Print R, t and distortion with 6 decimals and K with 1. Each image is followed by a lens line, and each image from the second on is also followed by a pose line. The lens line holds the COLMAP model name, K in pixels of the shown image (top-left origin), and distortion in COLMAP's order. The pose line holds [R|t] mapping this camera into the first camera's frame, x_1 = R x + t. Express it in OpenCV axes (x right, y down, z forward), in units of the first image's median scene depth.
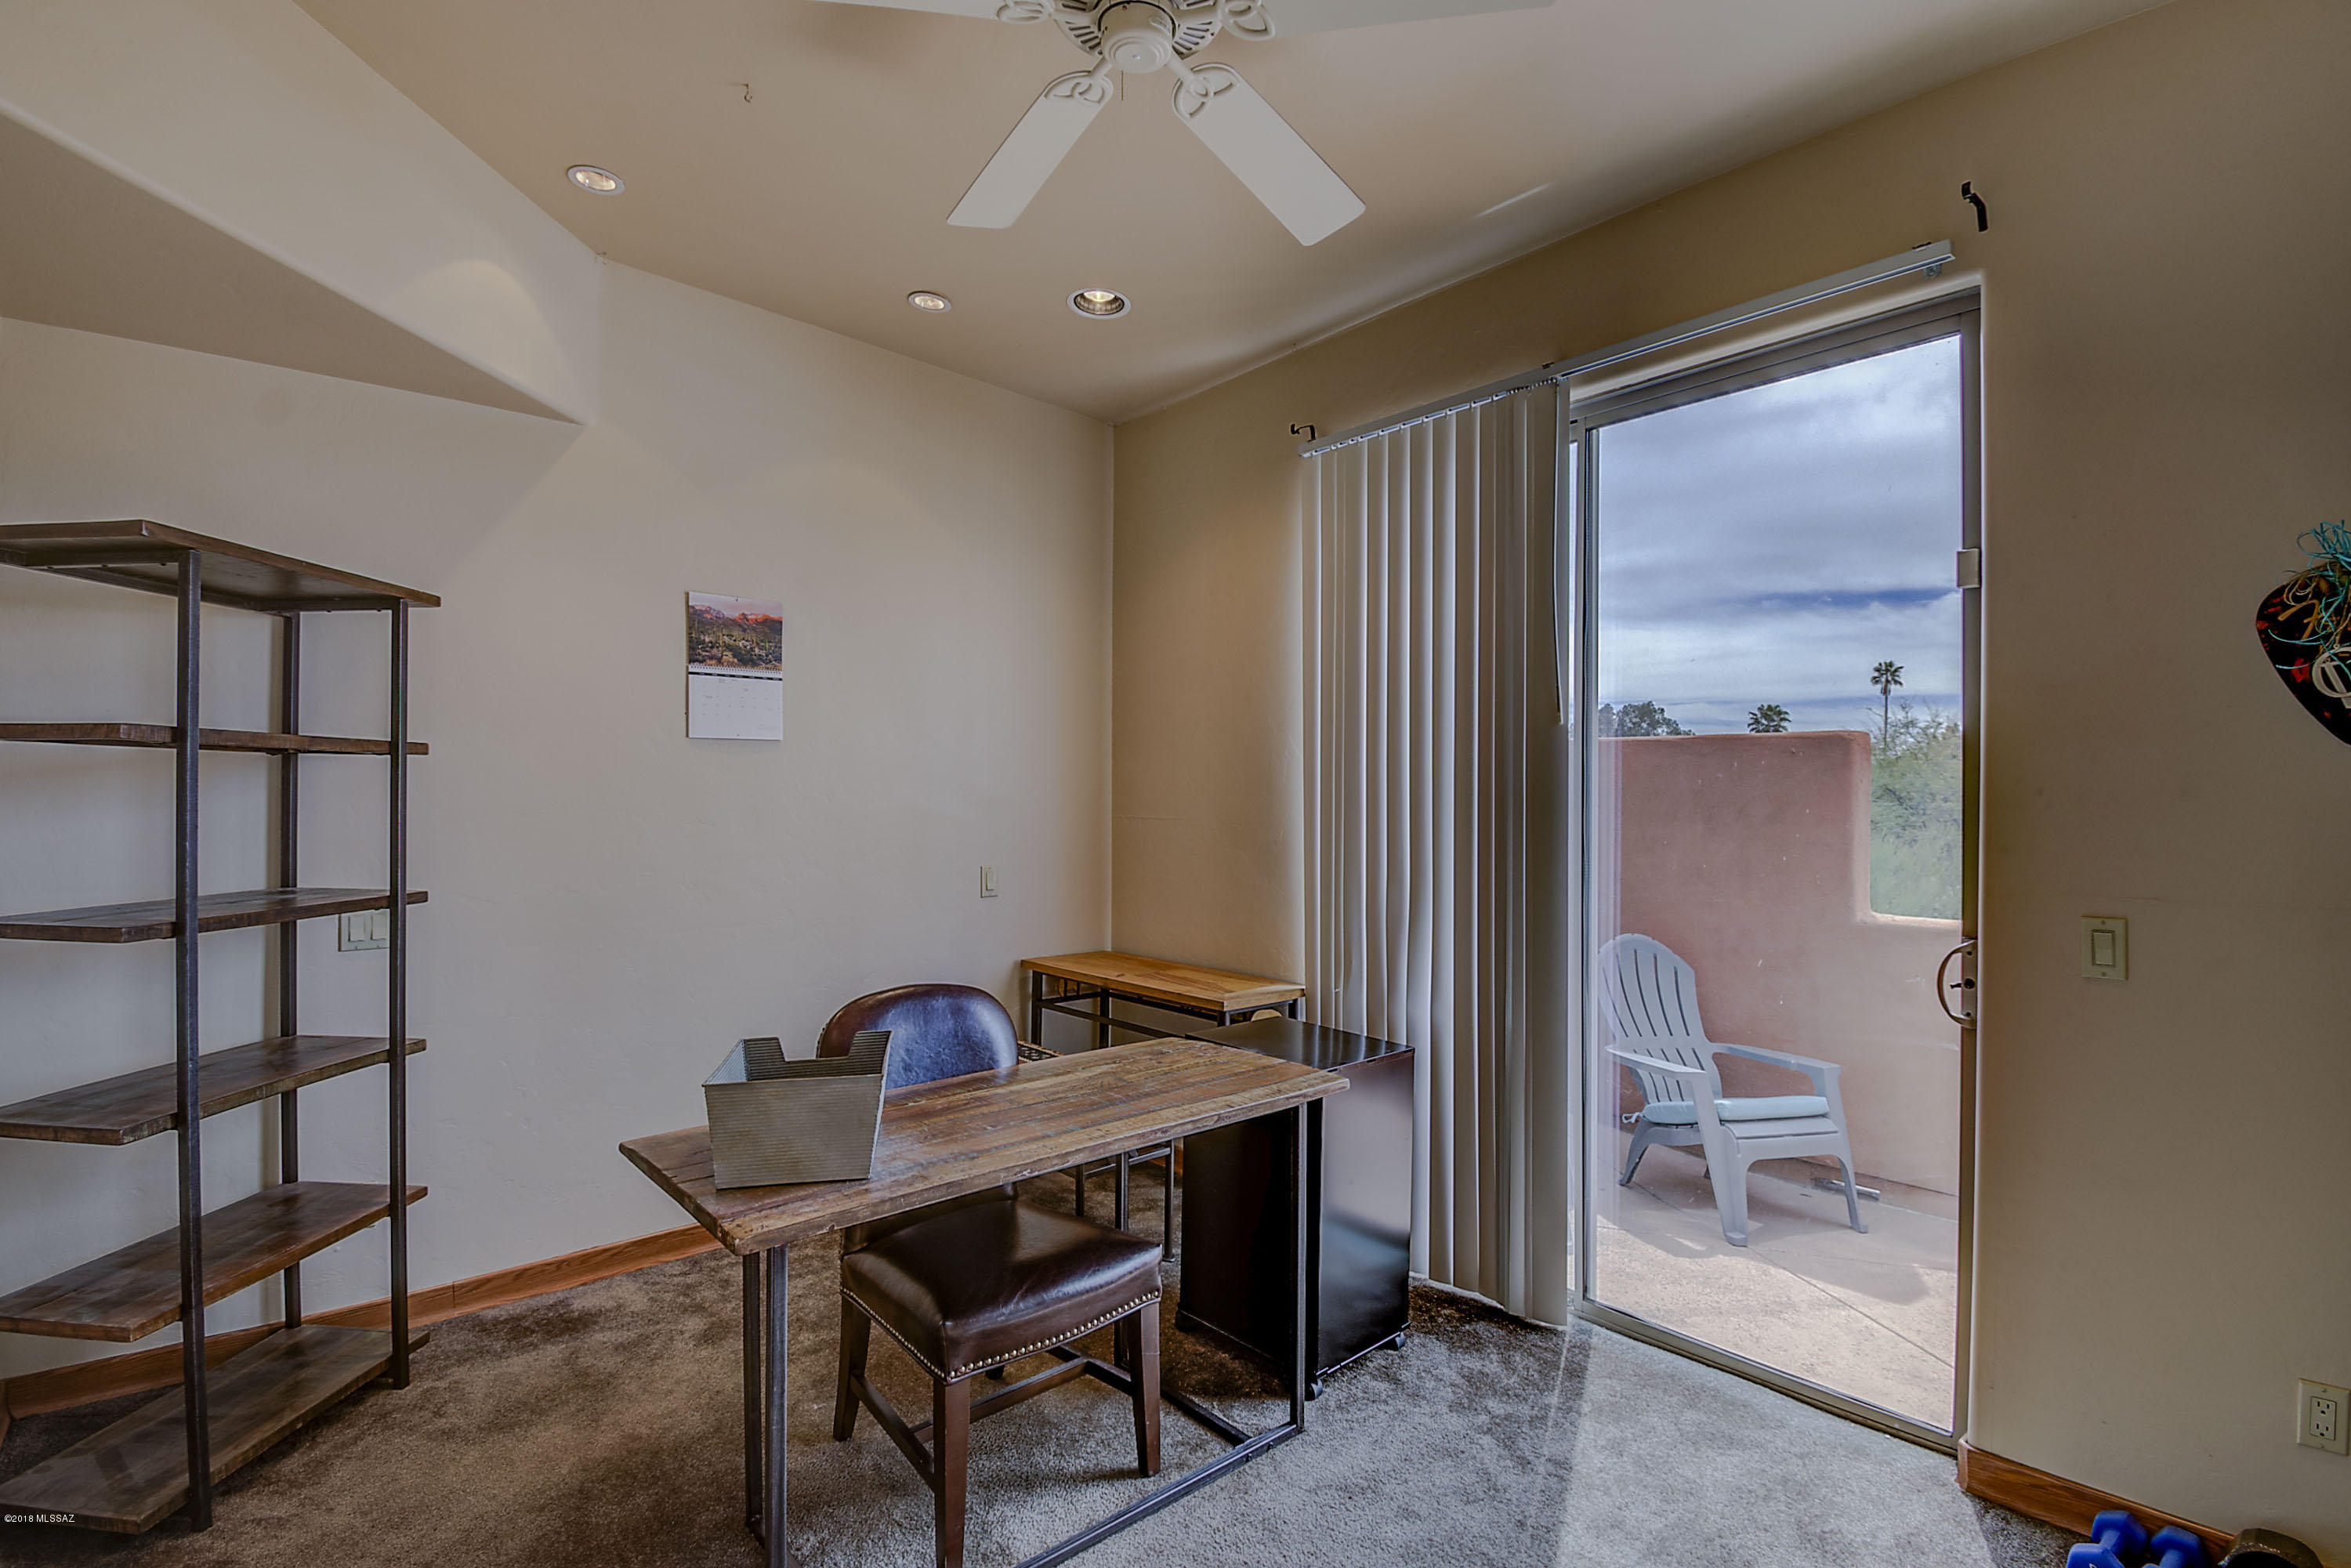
lens RADIAL K [[1101.5, 0, 1202.2], [0, 1101.5, 784.5], [0, 0, 1]] dist [0.010891, -0.027749]
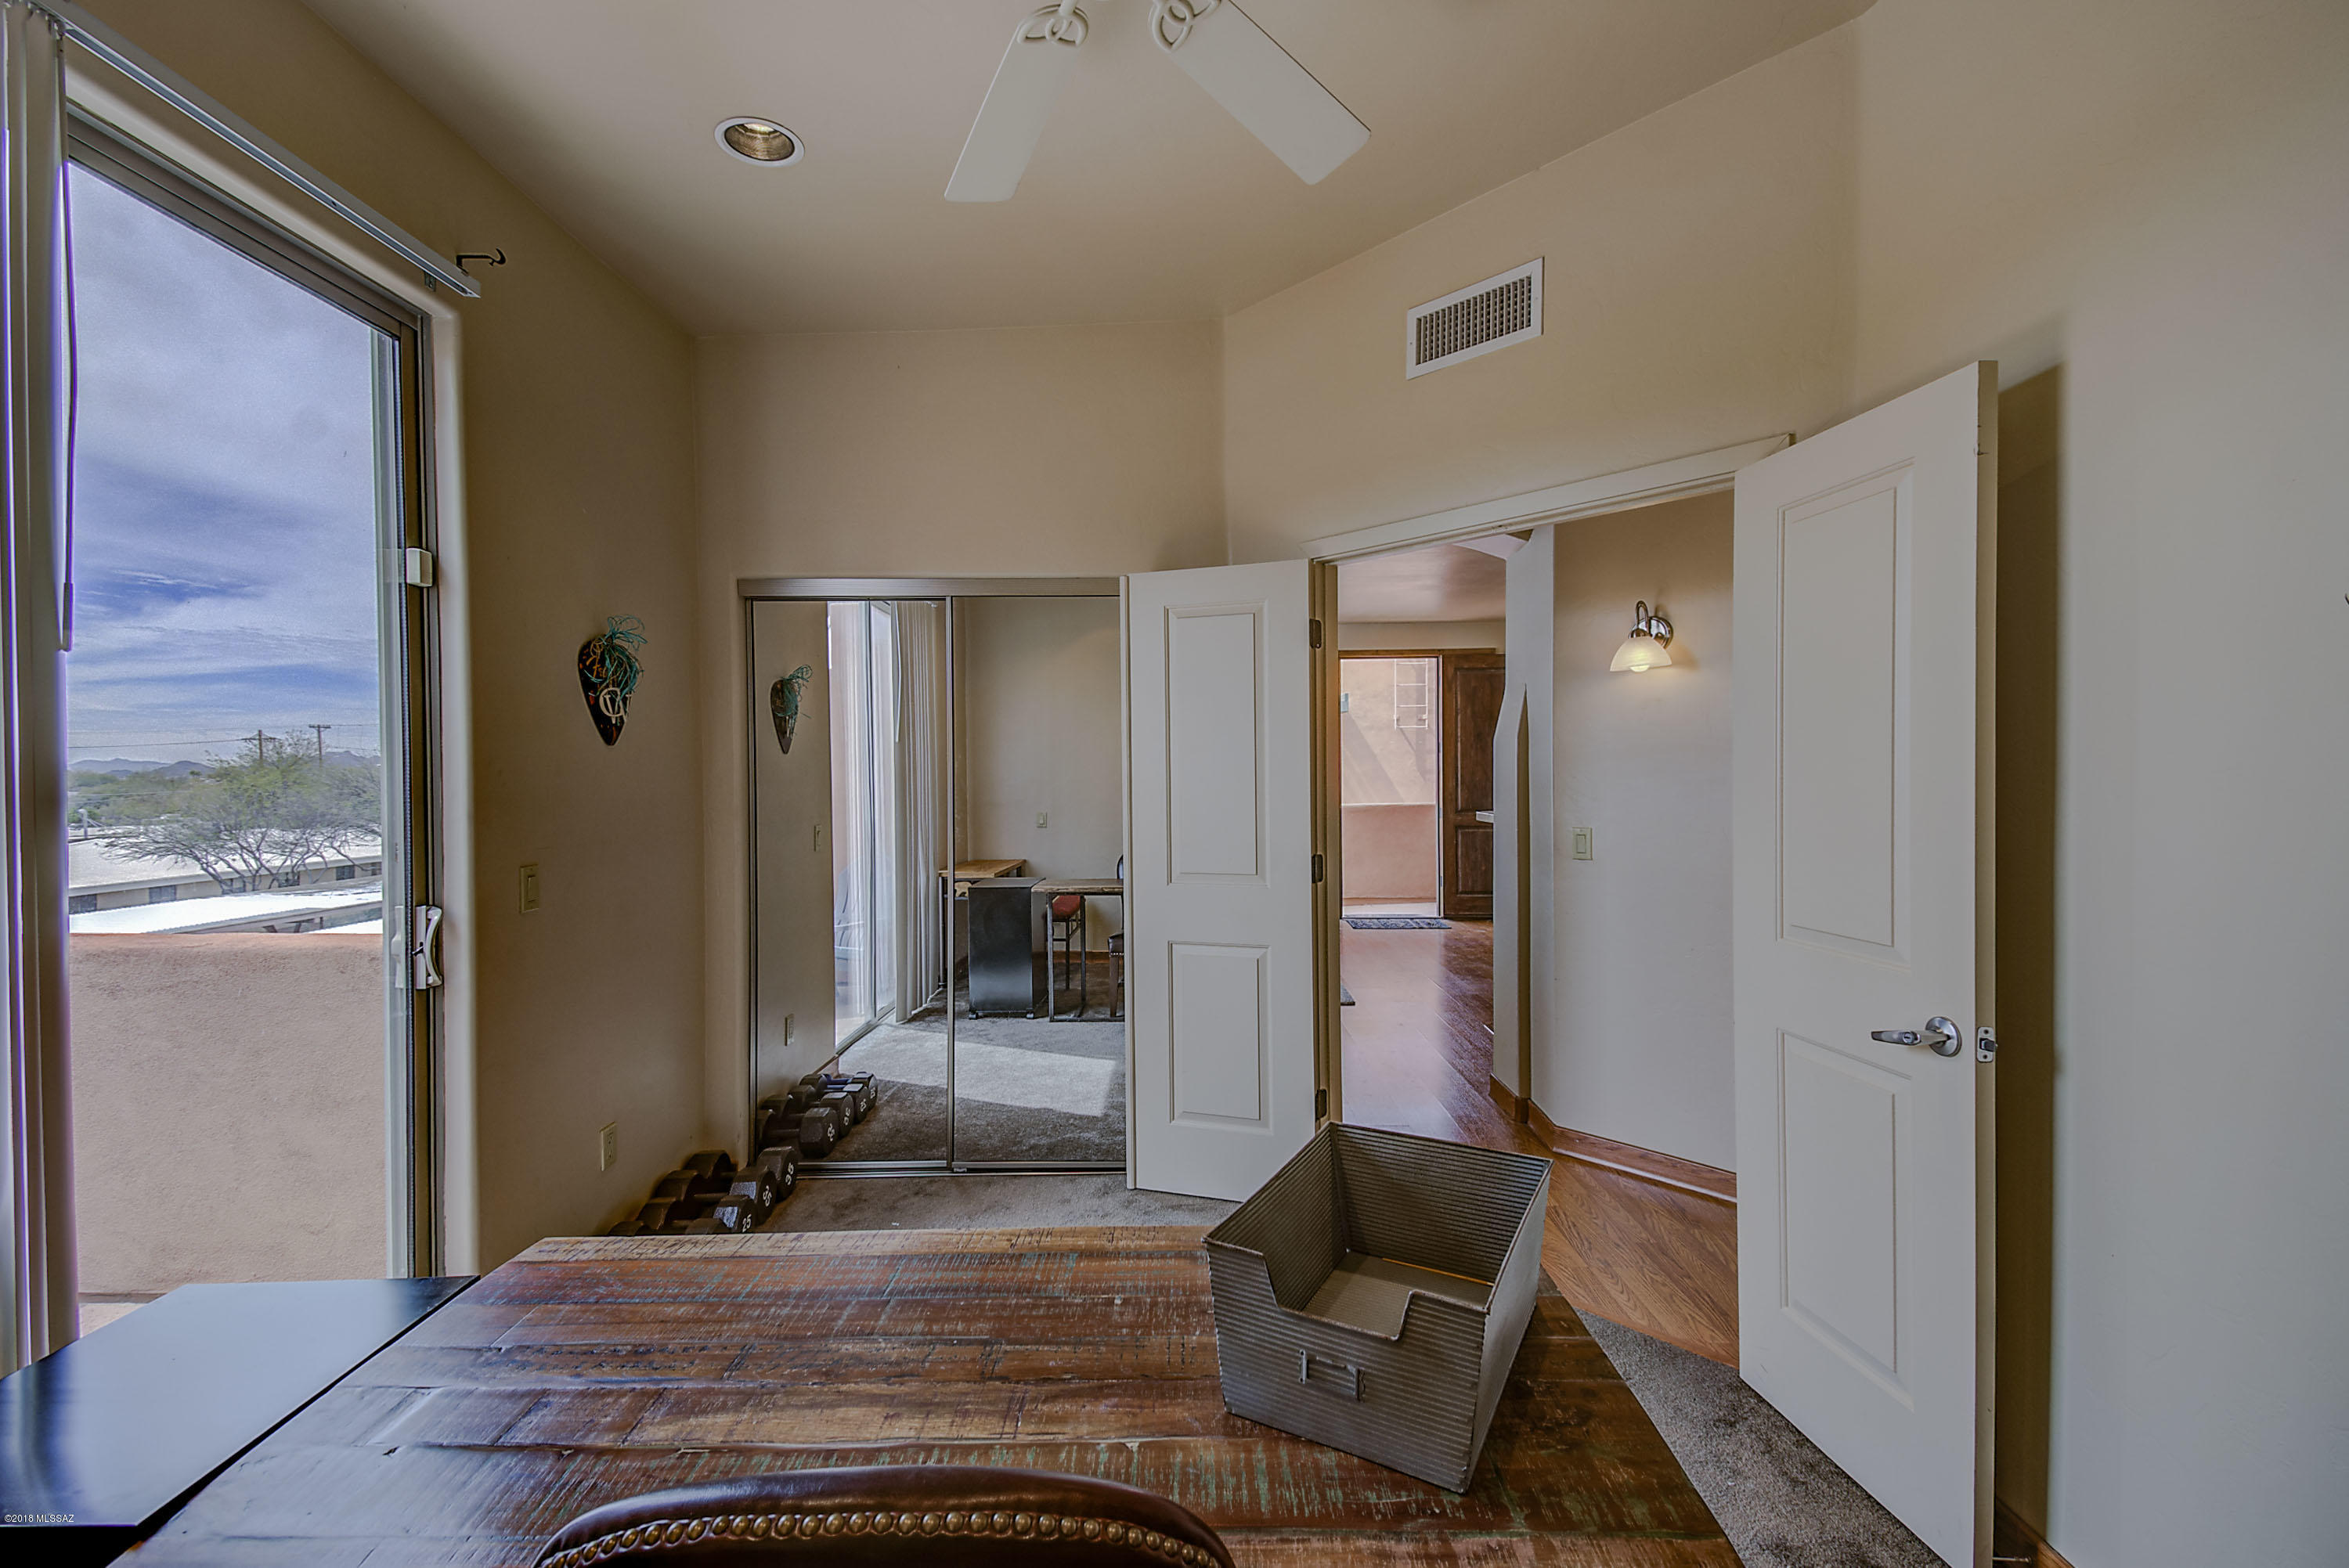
lens RADIAL K [[998.0, 0, 1189.7], [0, 998.0, 793.4], [0, 0, 1]] dist [0.039953, -0.044775]
pose [[-0.760598, -0.007270, 0.649183, -0.639033], [0.006554, 0.999800, 0.018876, 0.016481], [-0.649190, 0.018612, -0.760398, 1.547441]]
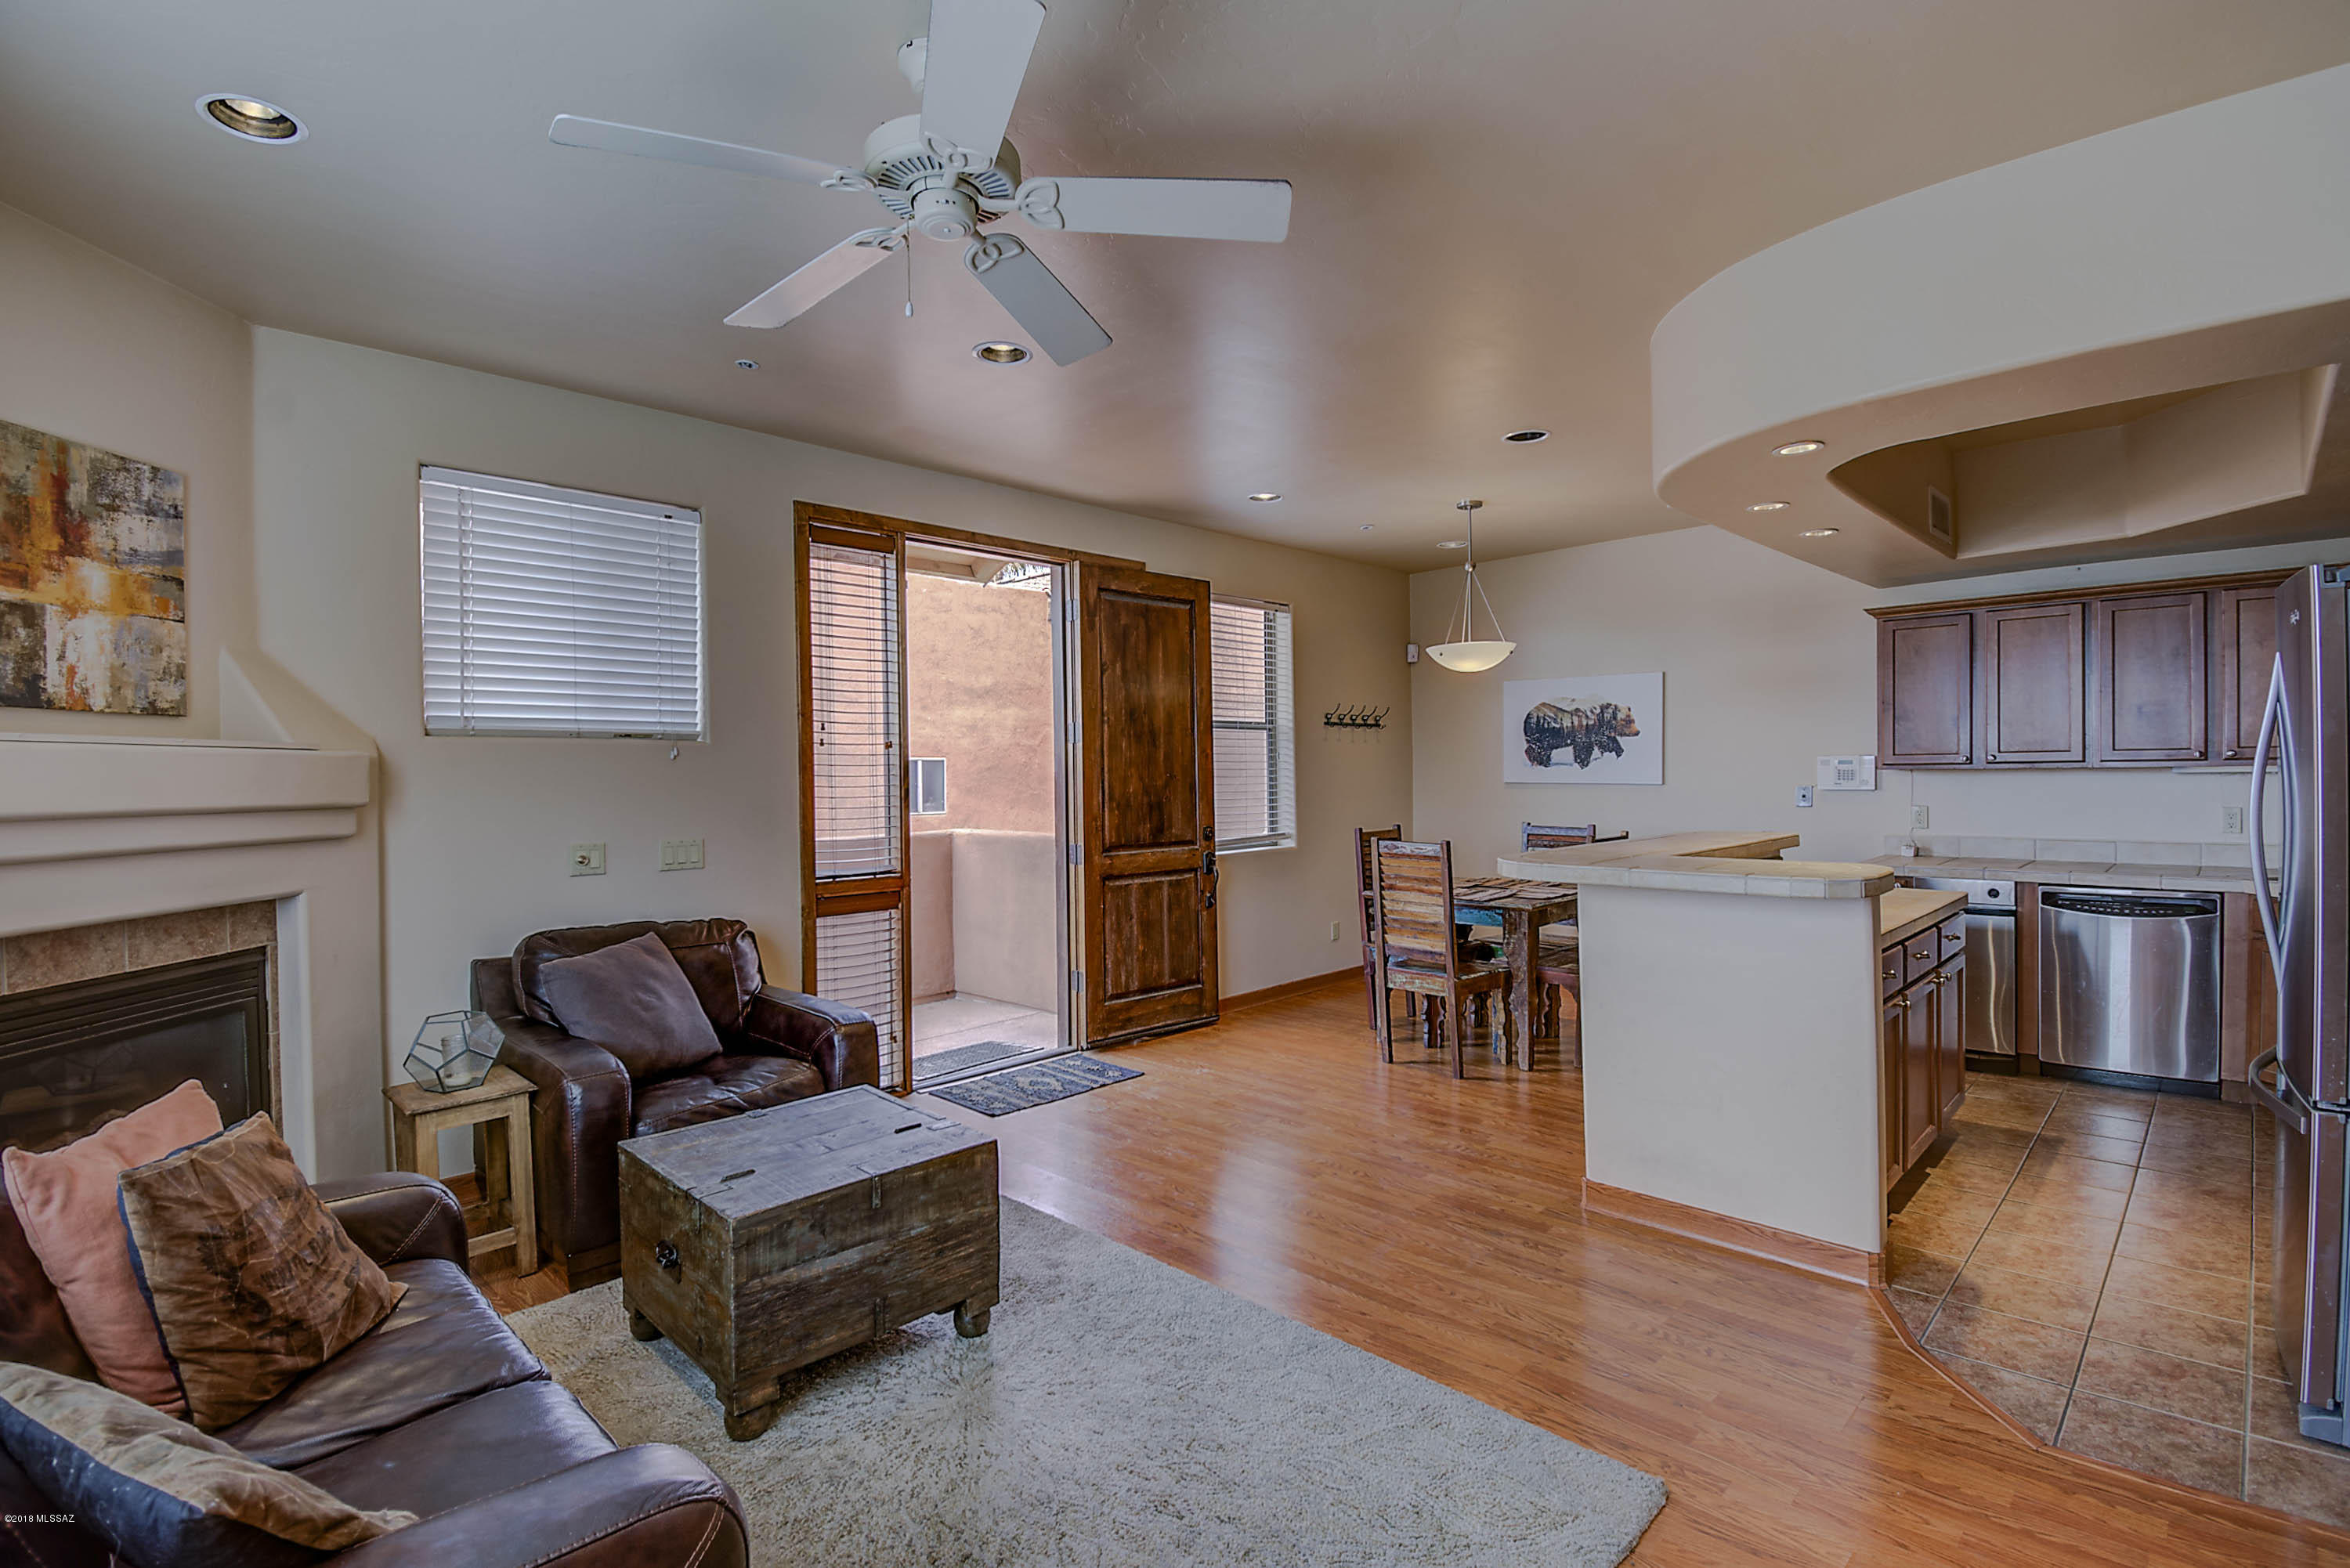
lens RADIAL K [[1082.2, 0, 1185.7], [0, 1082.2, 786.2], [0, 0, 1]] dist [0.017846, -0.031104]
pose [[-0.996267, 0.011985, -0.085494, 1.566495], [0.011418, 0.999909, 0.007117, 0.016912], [0.085572, 0.006115, -0.996313, -0.140195]]
